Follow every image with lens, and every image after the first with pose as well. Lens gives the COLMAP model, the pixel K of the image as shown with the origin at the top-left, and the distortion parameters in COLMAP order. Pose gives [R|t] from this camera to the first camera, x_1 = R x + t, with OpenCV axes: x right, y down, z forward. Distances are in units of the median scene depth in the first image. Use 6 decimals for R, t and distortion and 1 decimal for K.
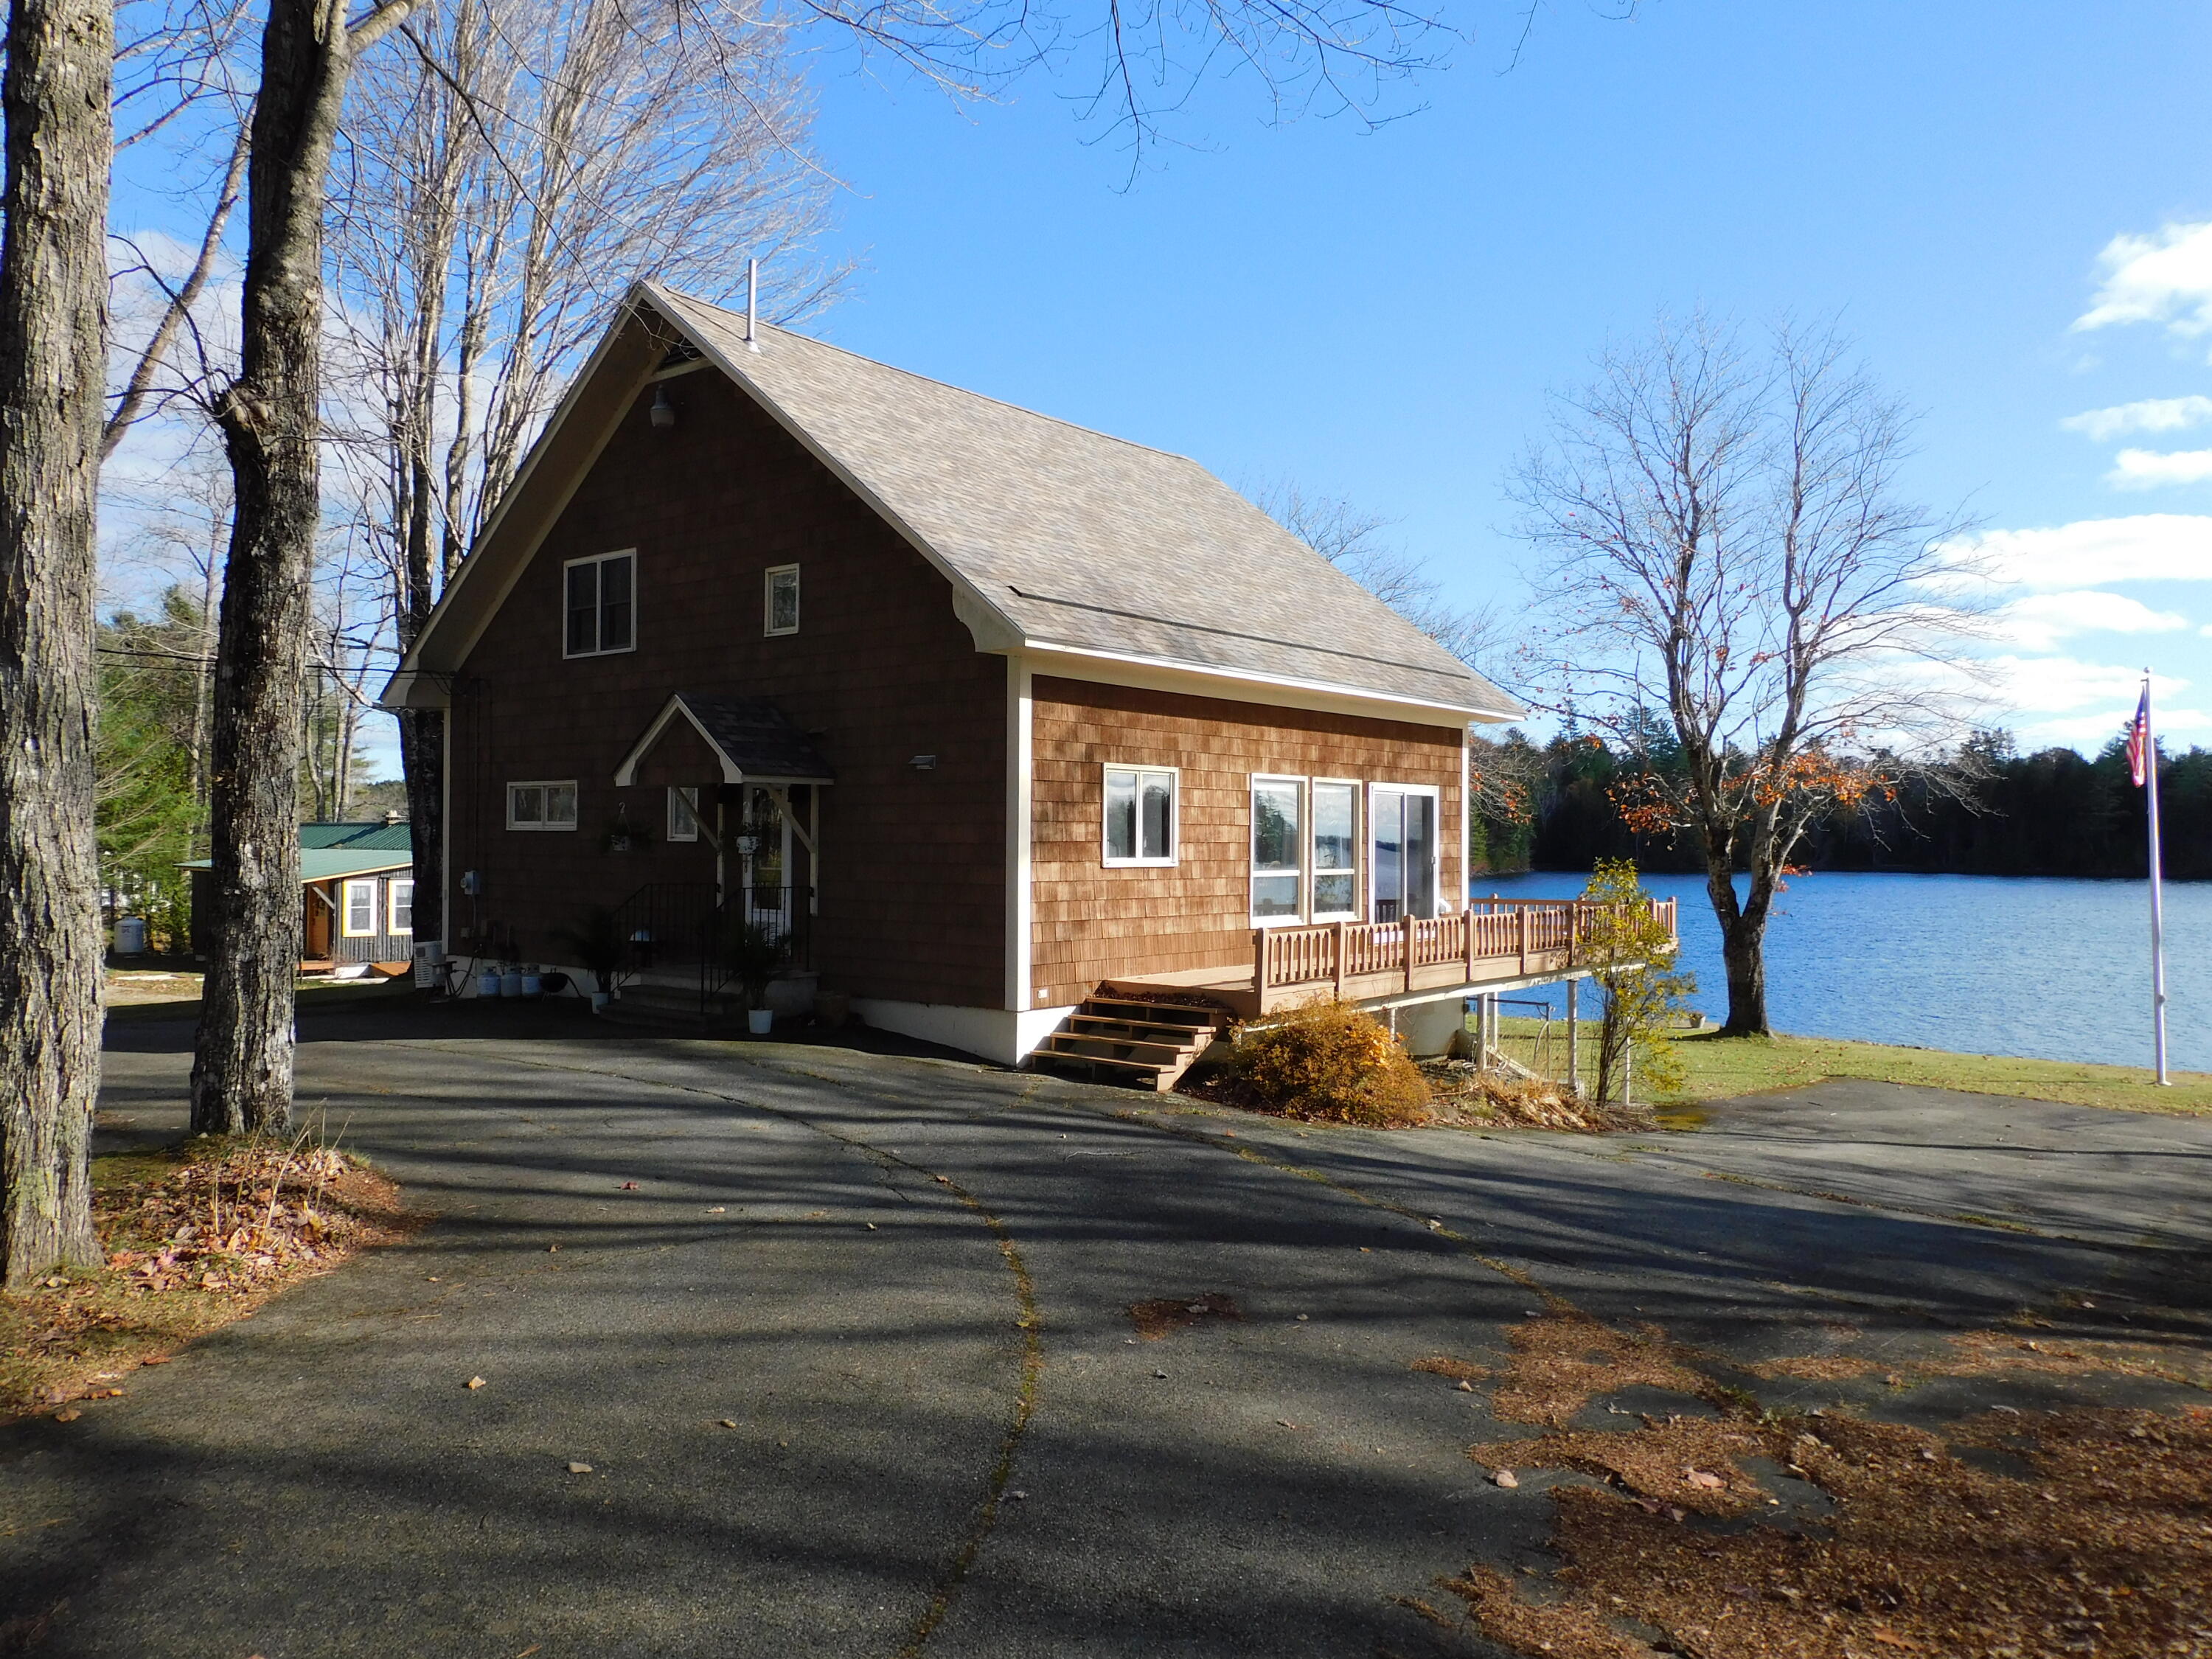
lens RADIAL K [[1574.5, 0, 1107.8], [0, 1574.5, 835.3], [0, 0, 1]] dist [-0.001206, -0.011042]
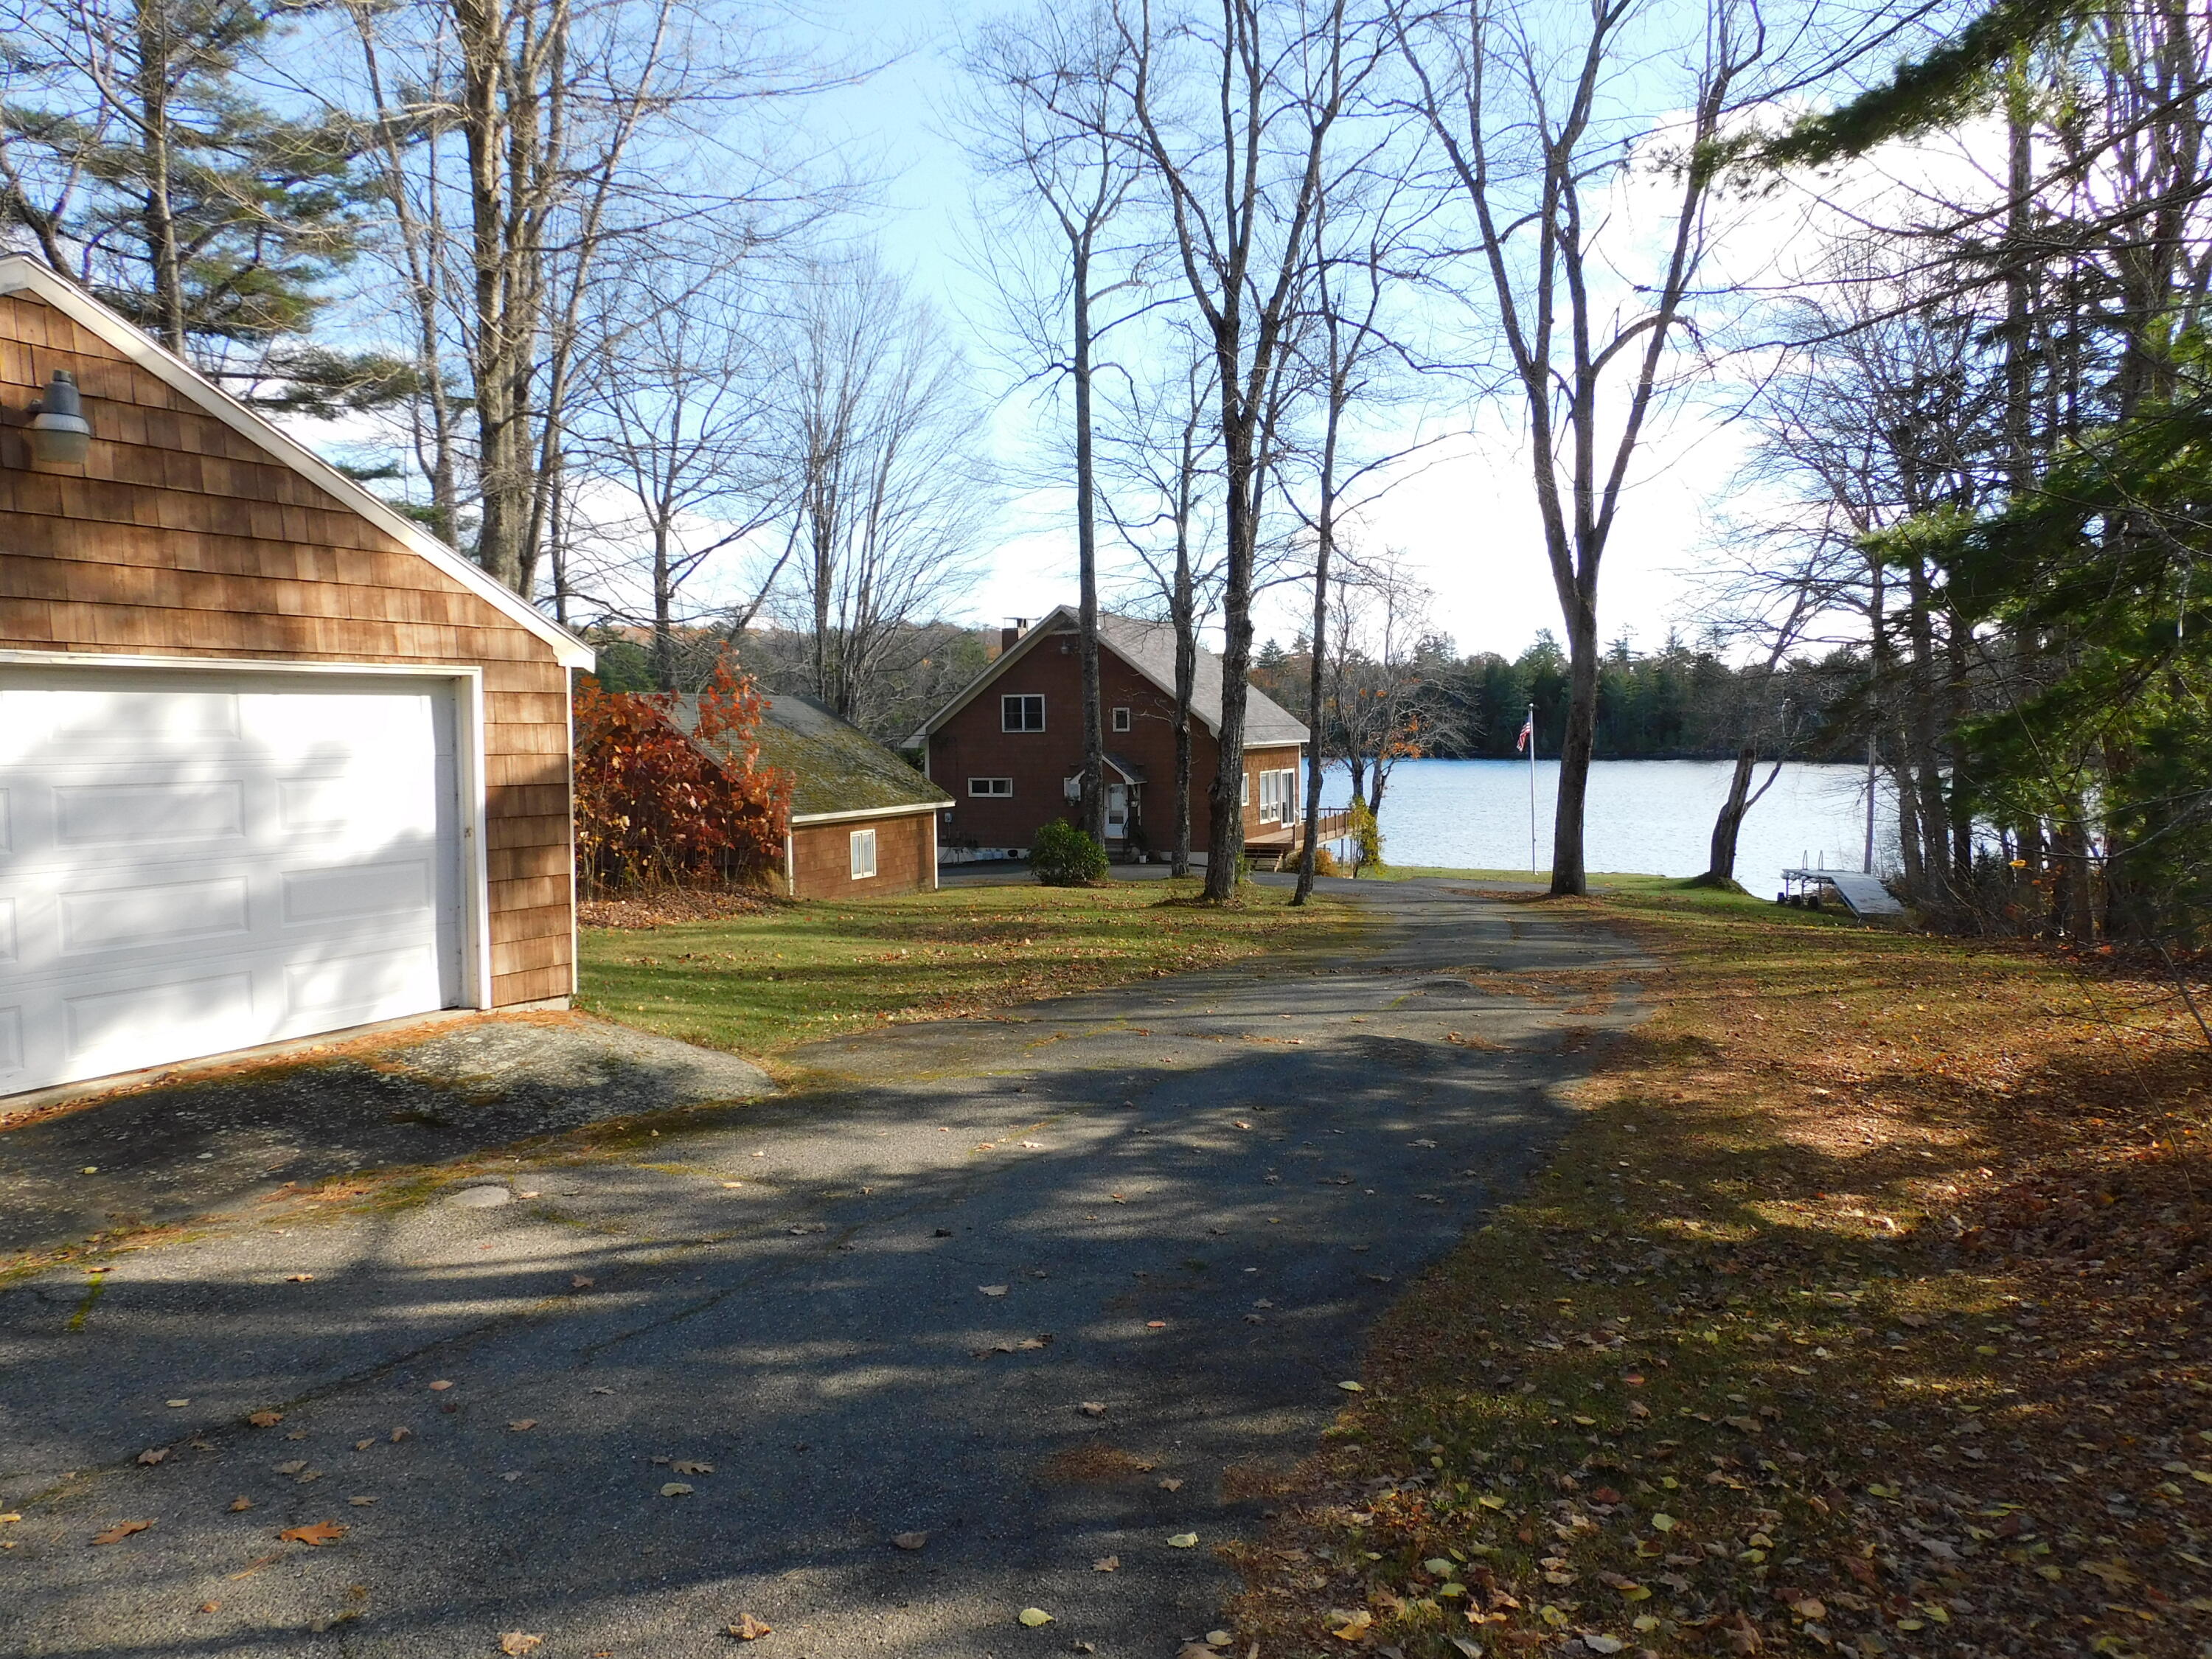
lens RADIAL K [[1574.5, 0, 1107.8], [0, 1574.5, 835.3], [0, 0, 1]] dist [-0.001206, -0.011042]
pose [[0.952620, -0.038298, 0.301744, -0.071295], [0.017344, 0.997267, 0.071819, -0.009089], [-0.303669, -0.063183, 0.950680, -0.113322]]
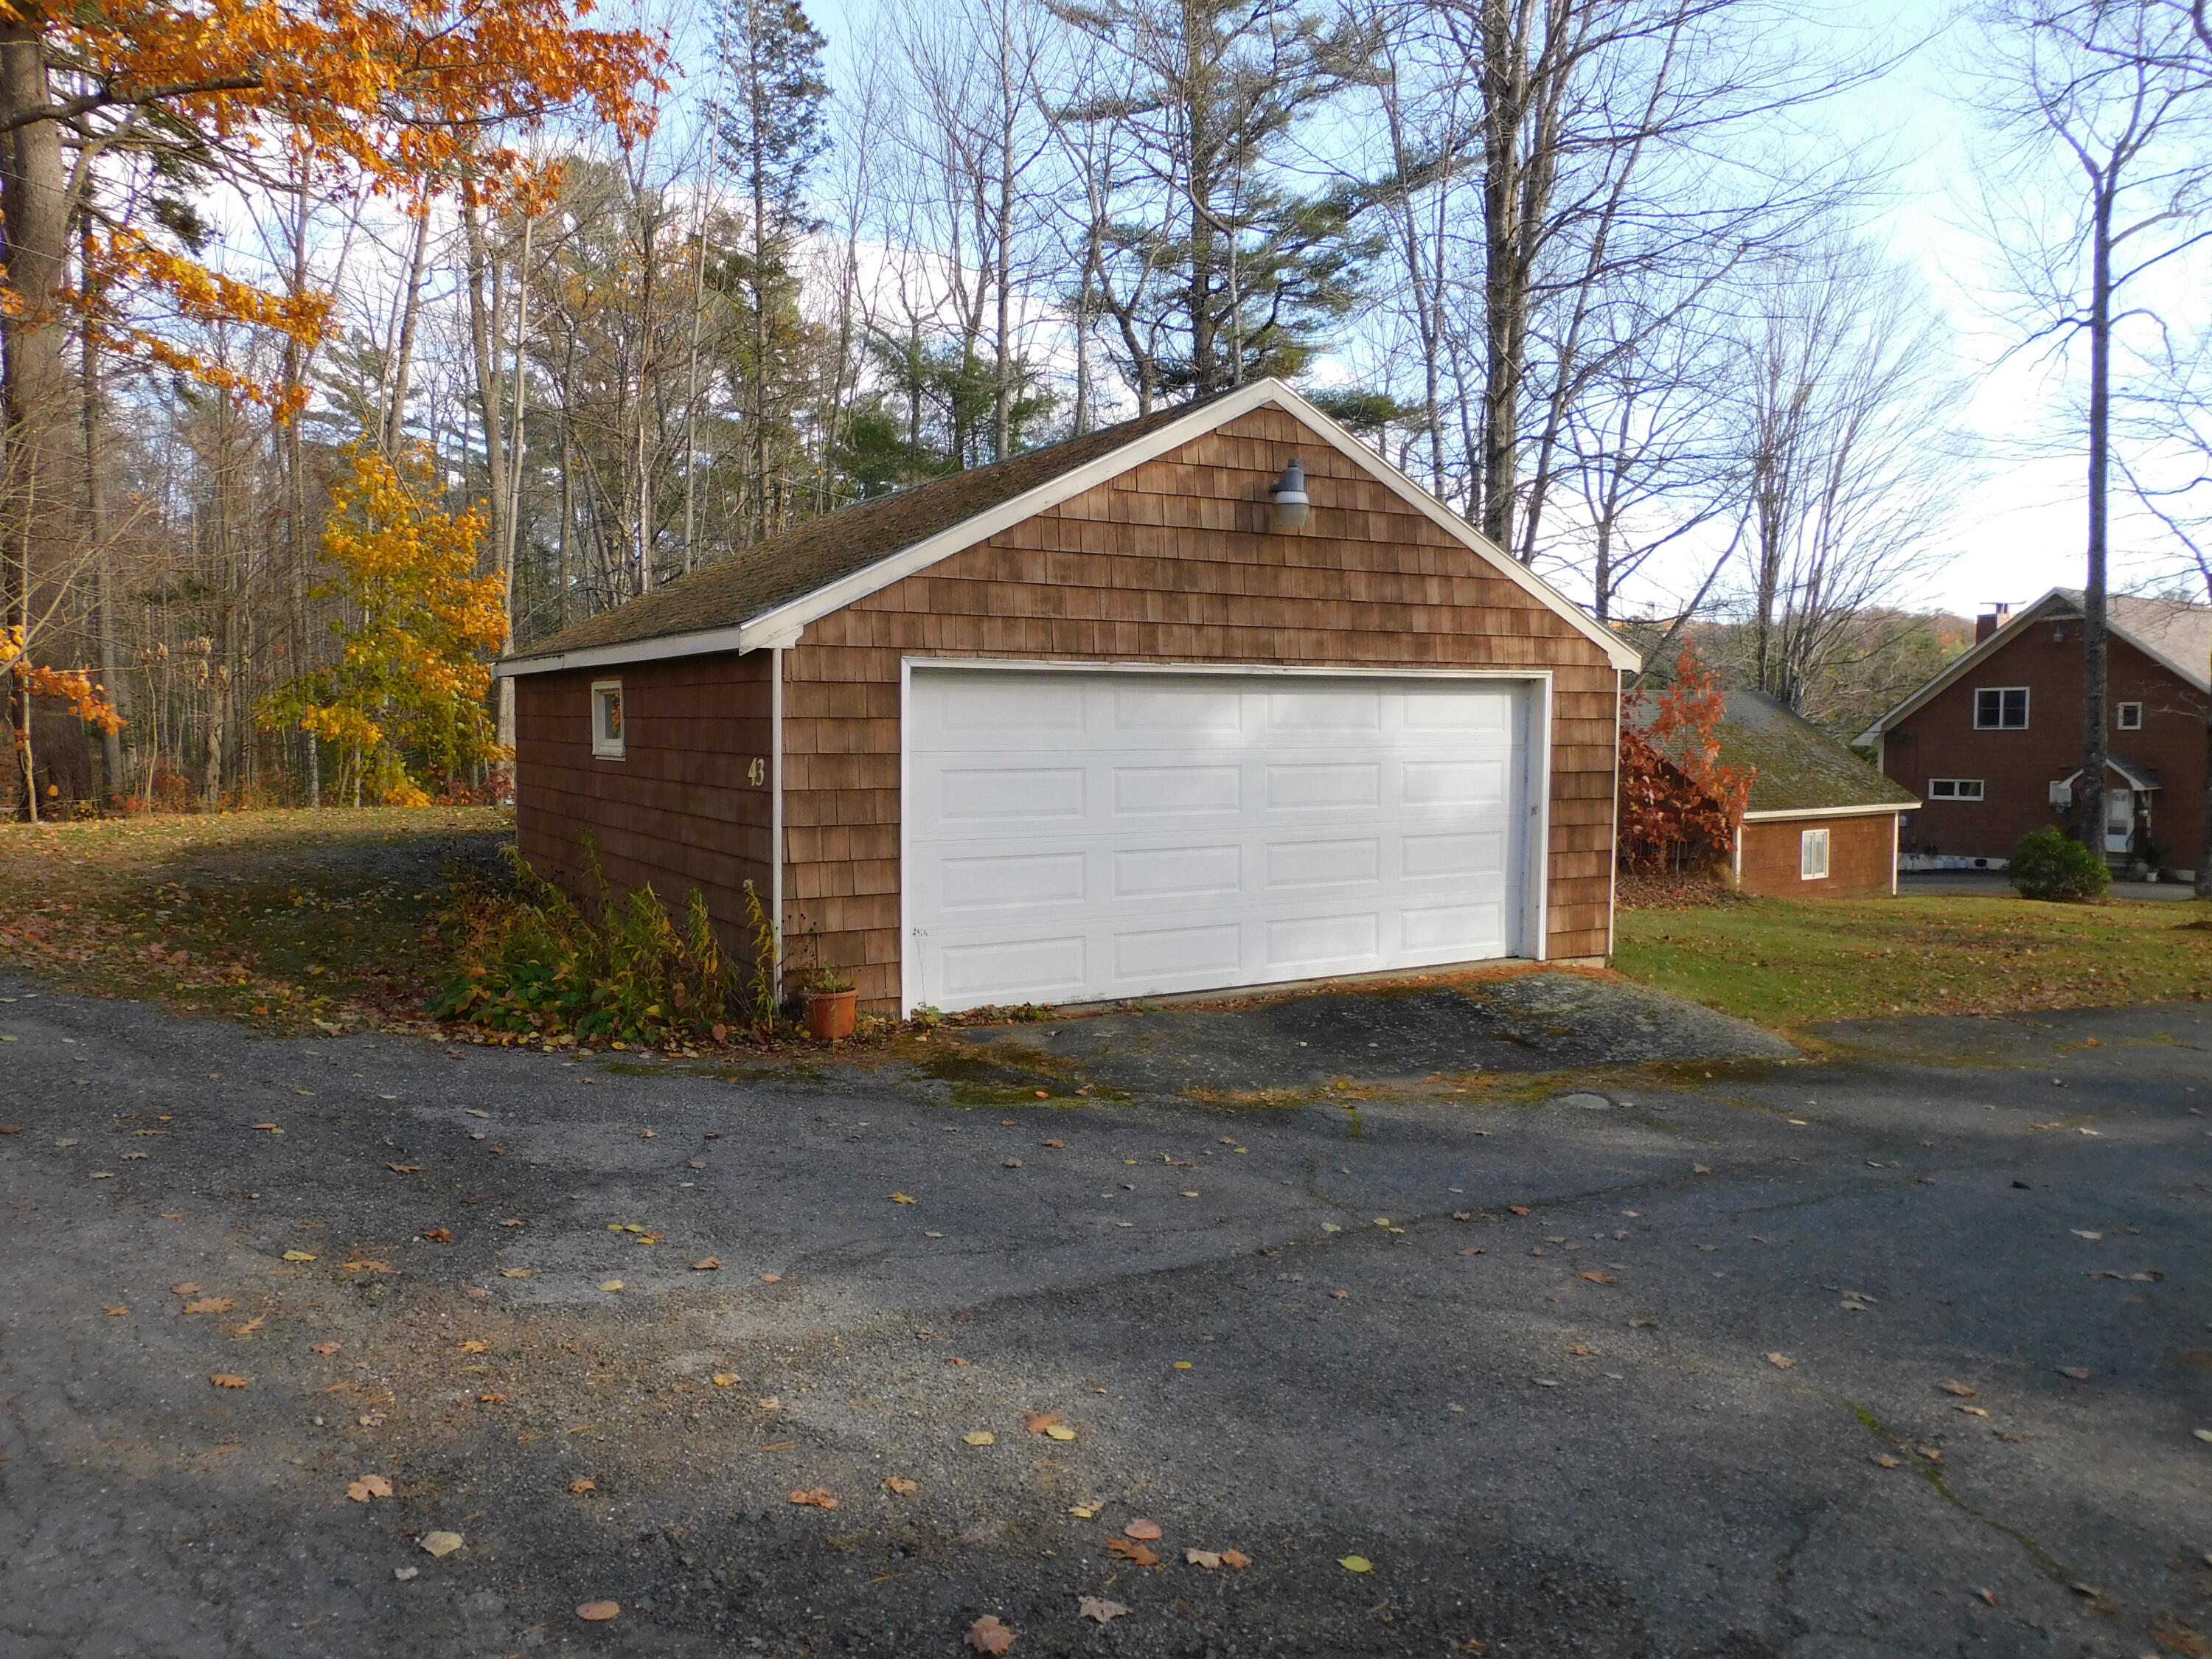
lens RADIAL K [[1574.5, 0, 1107.8], [0, 1574.5, 835.3], [0, 0, 1]] dist [-0.001206, -0.011042]
pose [[0.969159, 0.004084, -0.246403, -0.075229], [0.012690, 0.997709, 0.066450, -0.009143], [0.246110, -0.067527, 0.966887, -0.119200]]
